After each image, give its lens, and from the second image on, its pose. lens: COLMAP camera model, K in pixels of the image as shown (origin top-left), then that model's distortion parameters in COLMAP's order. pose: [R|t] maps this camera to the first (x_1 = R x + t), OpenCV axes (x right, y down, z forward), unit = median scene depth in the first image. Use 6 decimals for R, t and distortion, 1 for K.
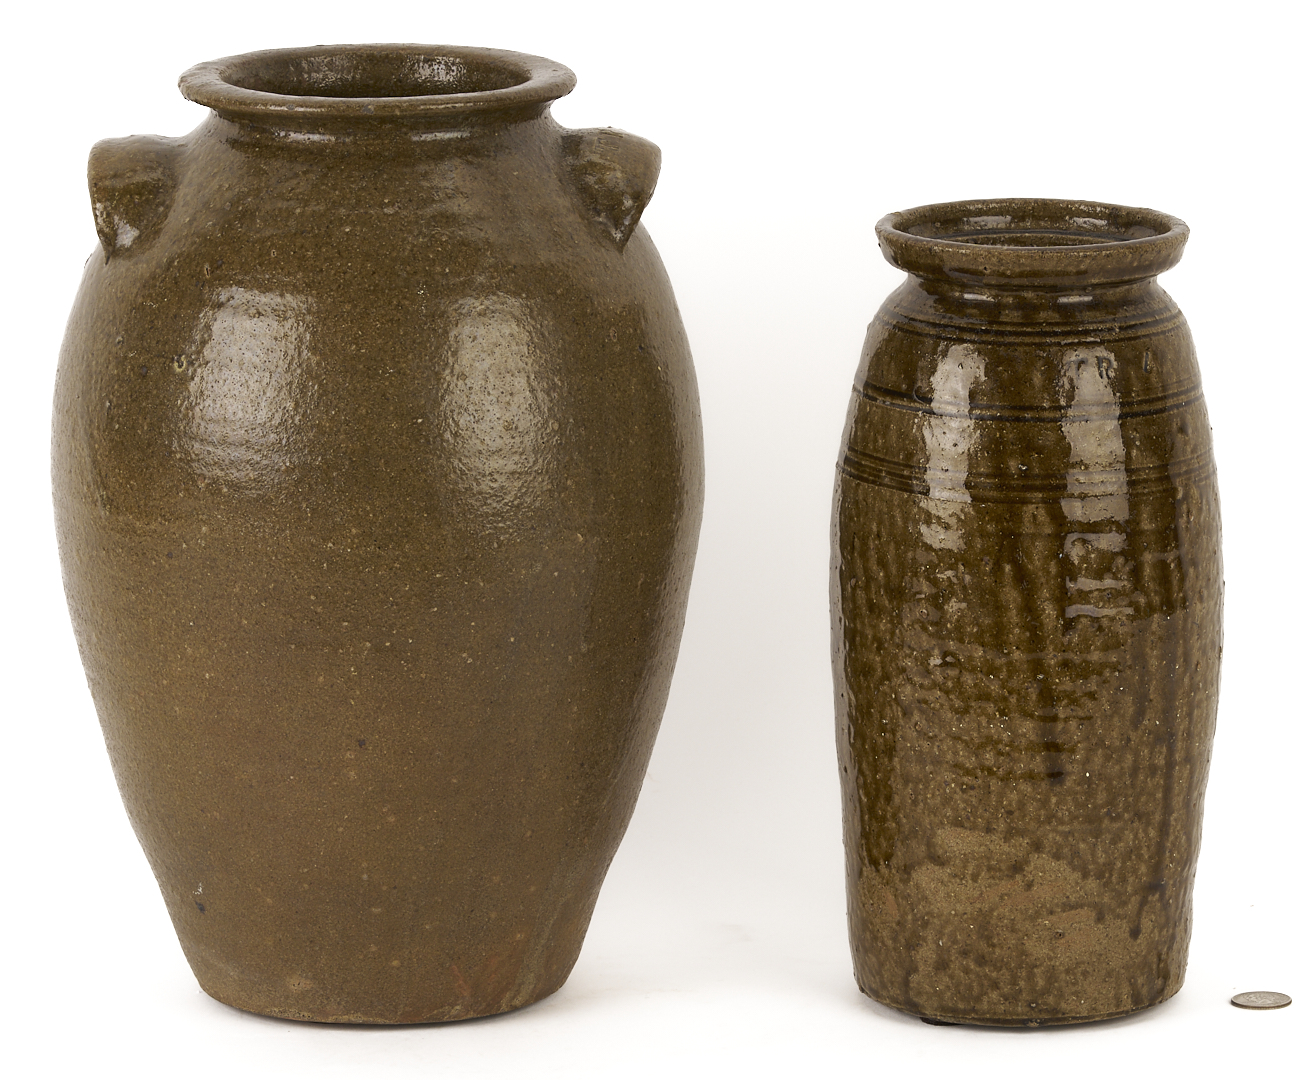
lens RADIAL K [[7717.3, 0, 668.5], [0, 7717.3, 598.8], [0, 0, 1]] dist [0.064260, 0.000000]
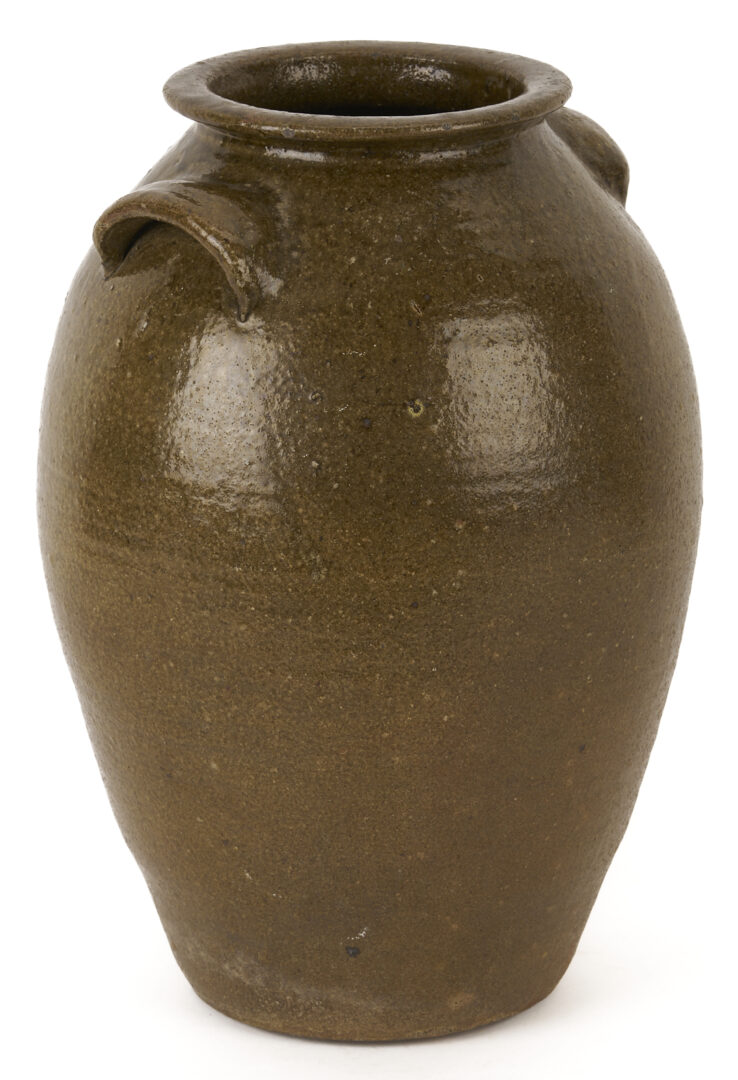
lens RADIAL K [[5269.6, 0, 368.7], [0, 5269.6, 539.1], [0, 0, 1]] dist [-0.047955, 0.000000]
pose [[0.707429, -0.205269, 0.676320, -0.509798], [0.155008, 0.978660, 0.134894, -0.102946], [-0.689577, 0.009407, 0.724151, 0.523864]]
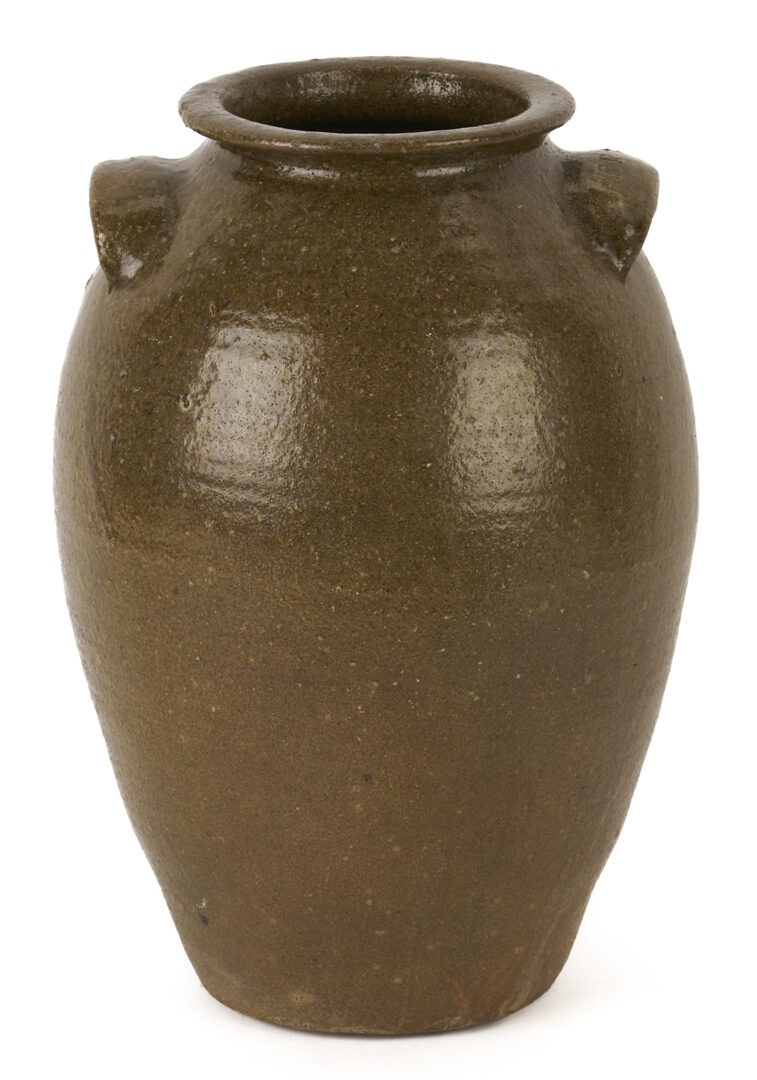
lens RADIAL K [[5446.0, 0, 382.0], [0, 5446.0, 544.4], [0, 0, 1]] dist [0.011928, 0.000000]
pose [[0.999988, -0.001697, -0.004655, -0.034368], [0.002059, 0.996873, 0.078991, -0.067127], [0.004506, -0.078999, 0.996865, 0.294406]]
